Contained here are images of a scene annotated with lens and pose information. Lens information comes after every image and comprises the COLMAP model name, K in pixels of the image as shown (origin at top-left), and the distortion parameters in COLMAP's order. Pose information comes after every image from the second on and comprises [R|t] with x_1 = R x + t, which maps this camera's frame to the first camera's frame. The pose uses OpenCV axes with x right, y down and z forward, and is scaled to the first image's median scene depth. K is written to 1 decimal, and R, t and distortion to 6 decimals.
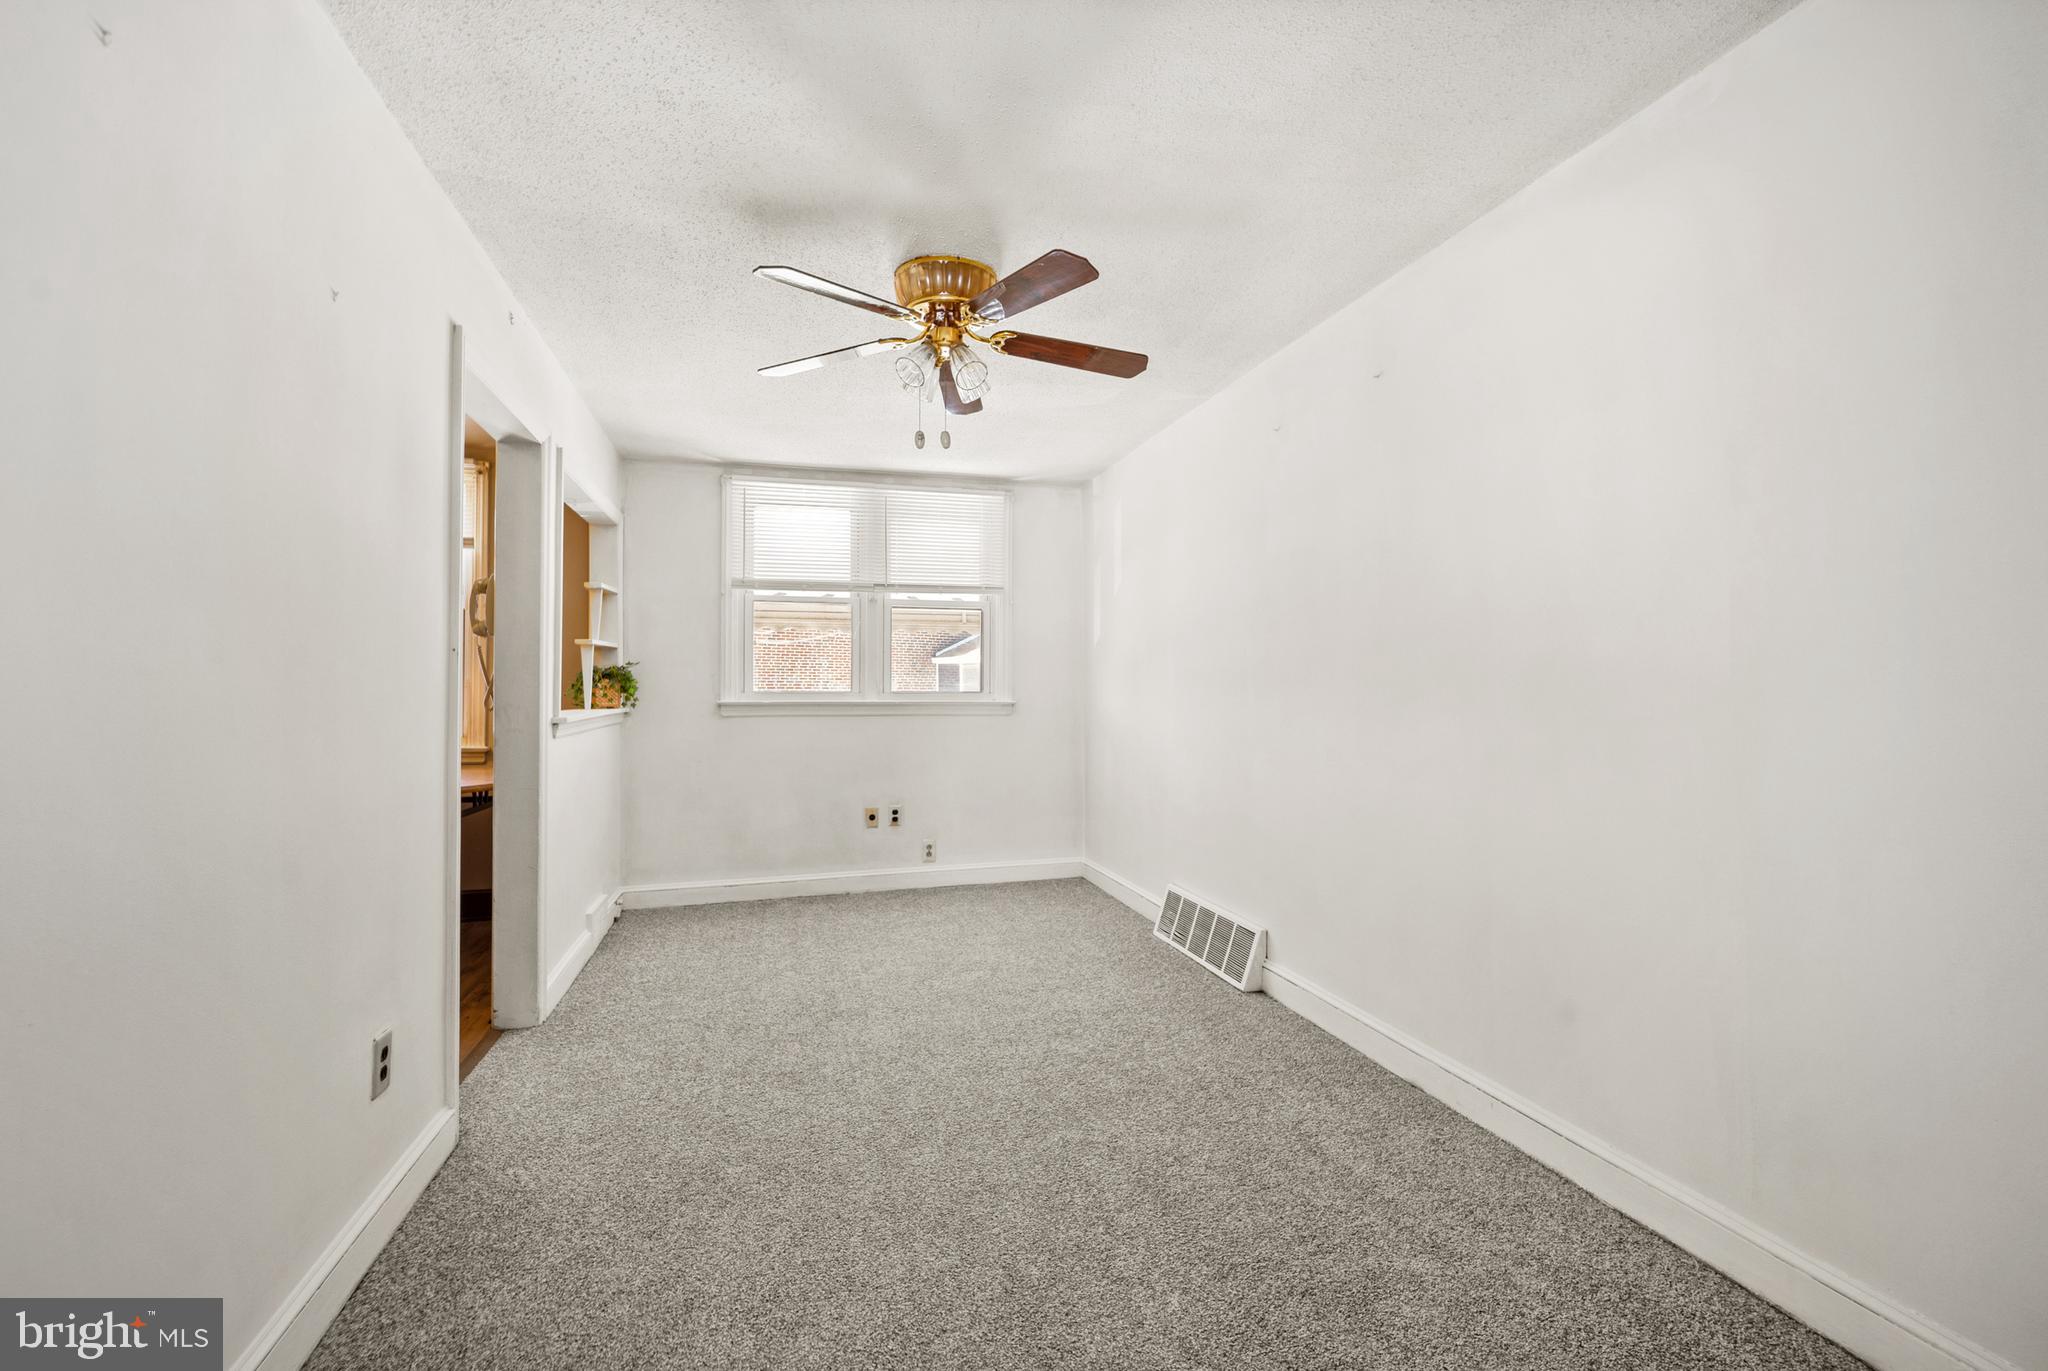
lens RADIAL K [[860.3, 0, 1017.3], [0, 860.3, 675.5], [0, 0, 1]] dist [-0.000217, -0.000009]
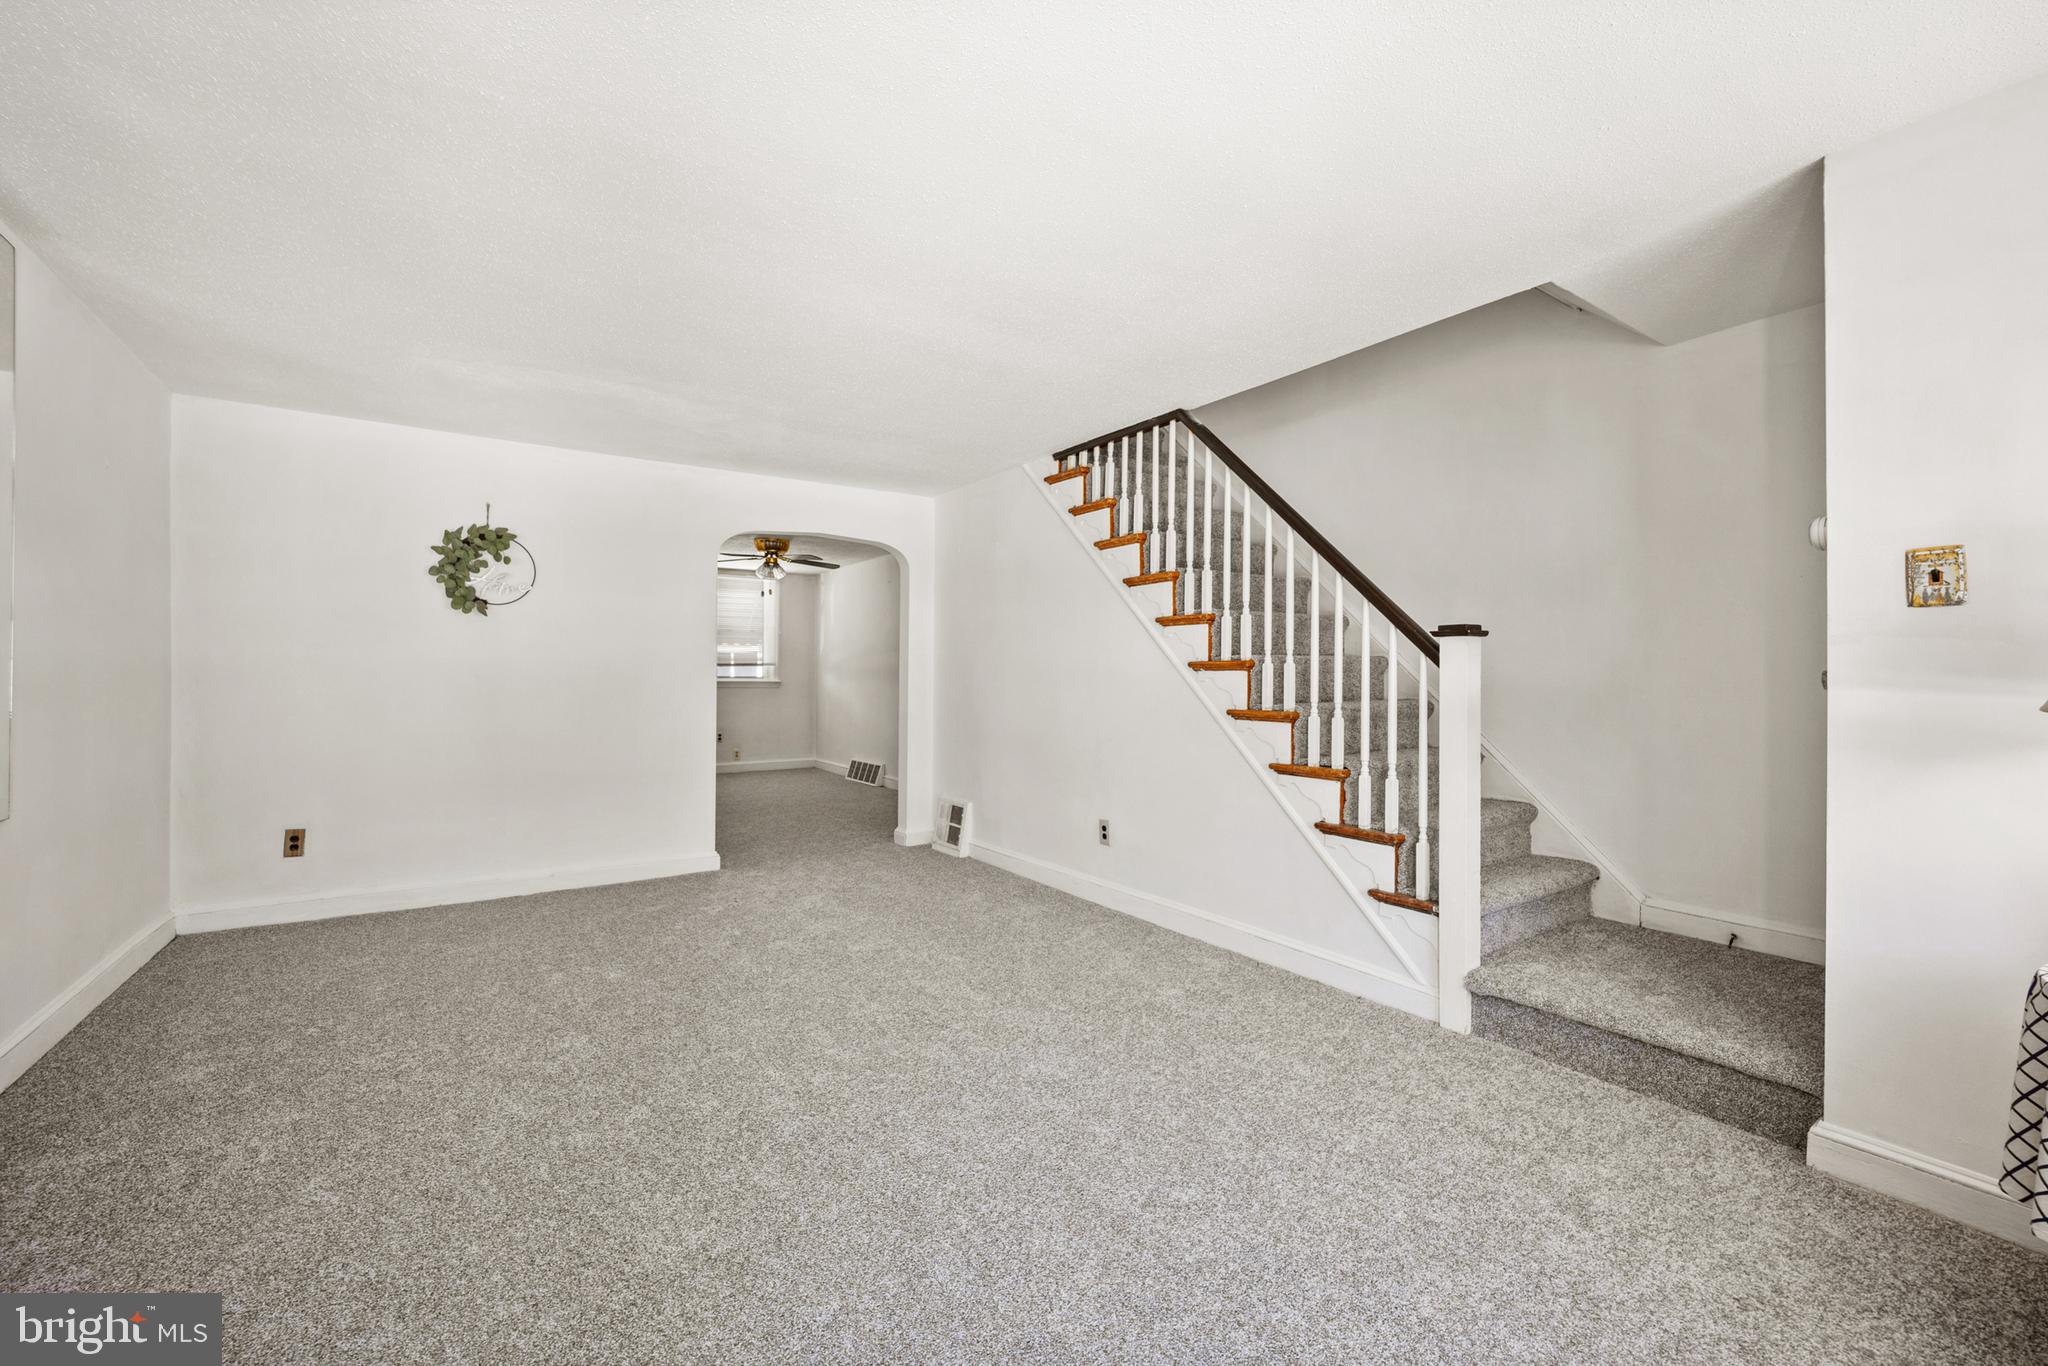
lens RADIAL K [[834.8, 0, 1007.8], [0, 834.8, 672.2], [0, 0, 1]] dist [-0.019616, 0.000059]
pose [[0.951401, 0.008419, 0.307840, -0.102437], [-0.014064, 0.999771, 0.016124, -0.031268], [-0.307634, -0.019670, 0.951301, -1.078762]]
